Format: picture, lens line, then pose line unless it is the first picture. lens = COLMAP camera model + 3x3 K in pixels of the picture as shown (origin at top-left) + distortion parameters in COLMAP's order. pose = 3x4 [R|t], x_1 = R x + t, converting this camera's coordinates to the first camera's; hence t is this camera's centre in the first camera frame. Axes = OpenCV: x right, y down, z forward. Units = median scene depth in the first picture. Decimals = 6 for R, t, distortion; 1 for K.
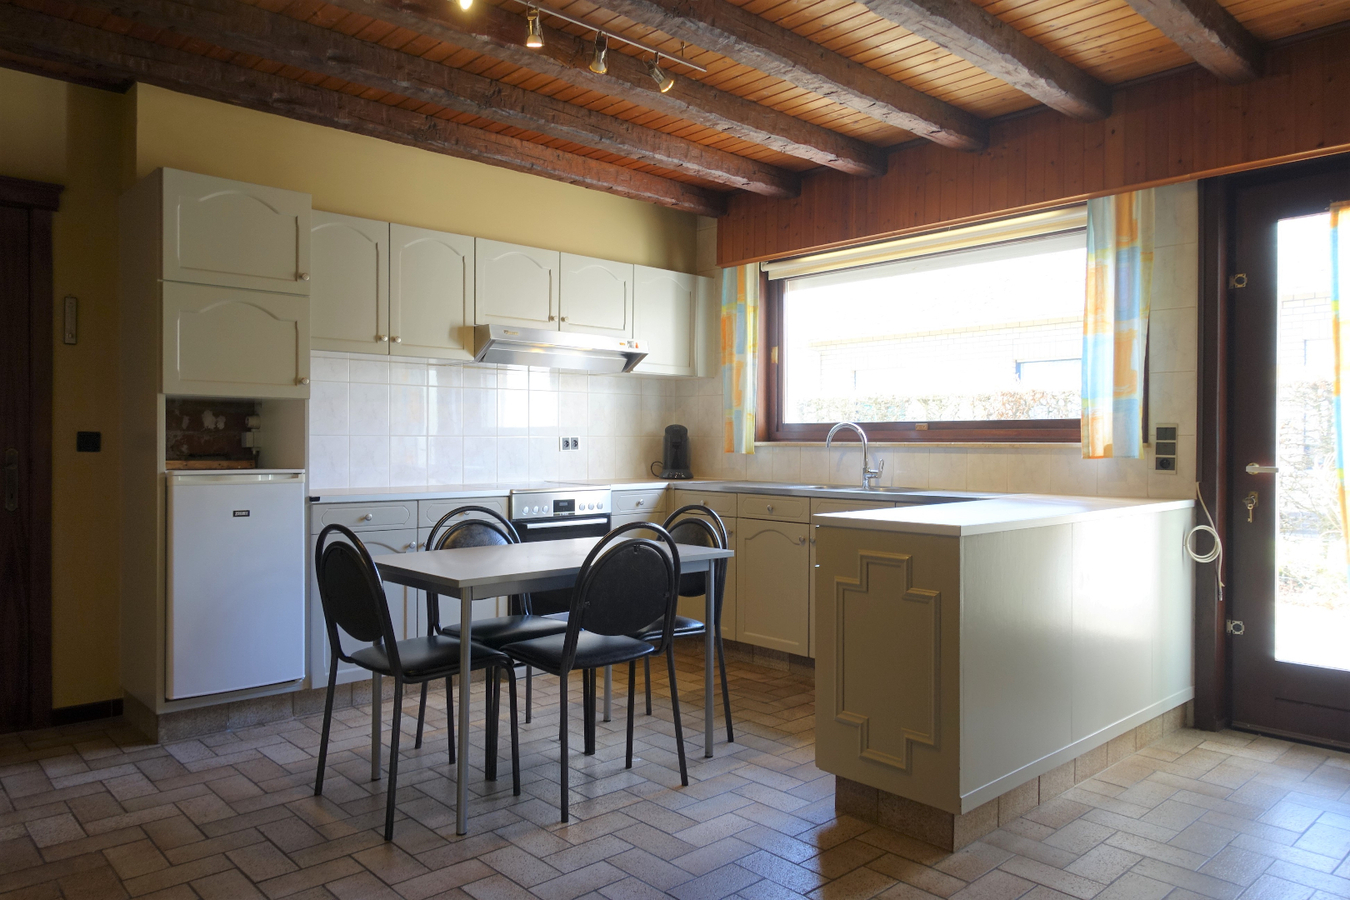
lens RADIAL K [[936.5, 0, 679.8], [0, 936.5, 450.0], [0, 0, 1]] dist [0.005446, 0.001579]
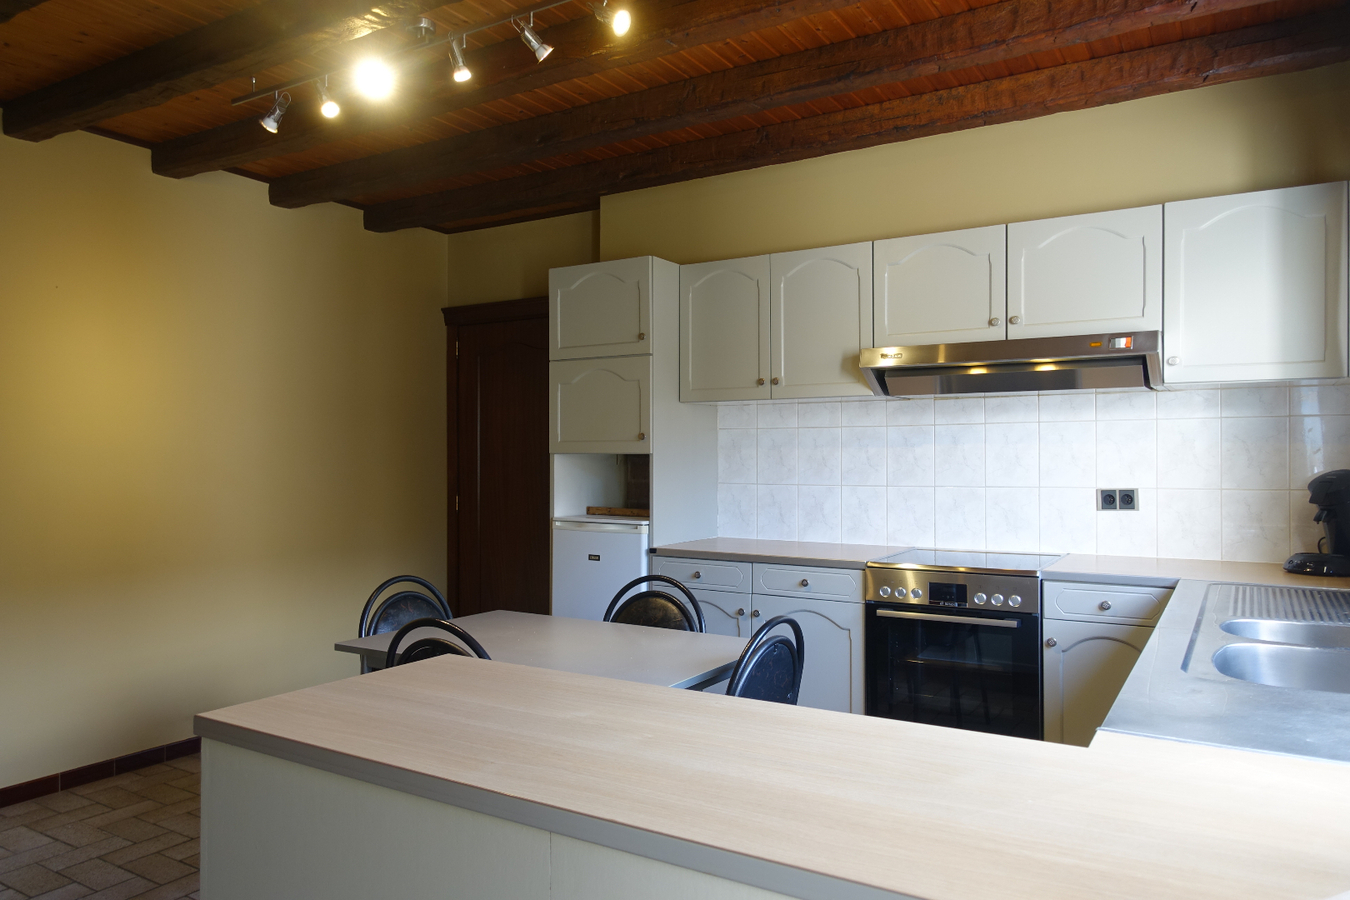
lens RADIAL K [[936.5, 0, 678.2], [0, 936.5, 450.4], [0, 0, 1]] dist [0.005446, 0.001579]
pose [[0.267603, -0.009018, -0.963487, 0.544069], [-0.003743, 0.999939, -0.010399, -0.041842], [0.963522, 0.006389, 0.267553, 0.673017]]
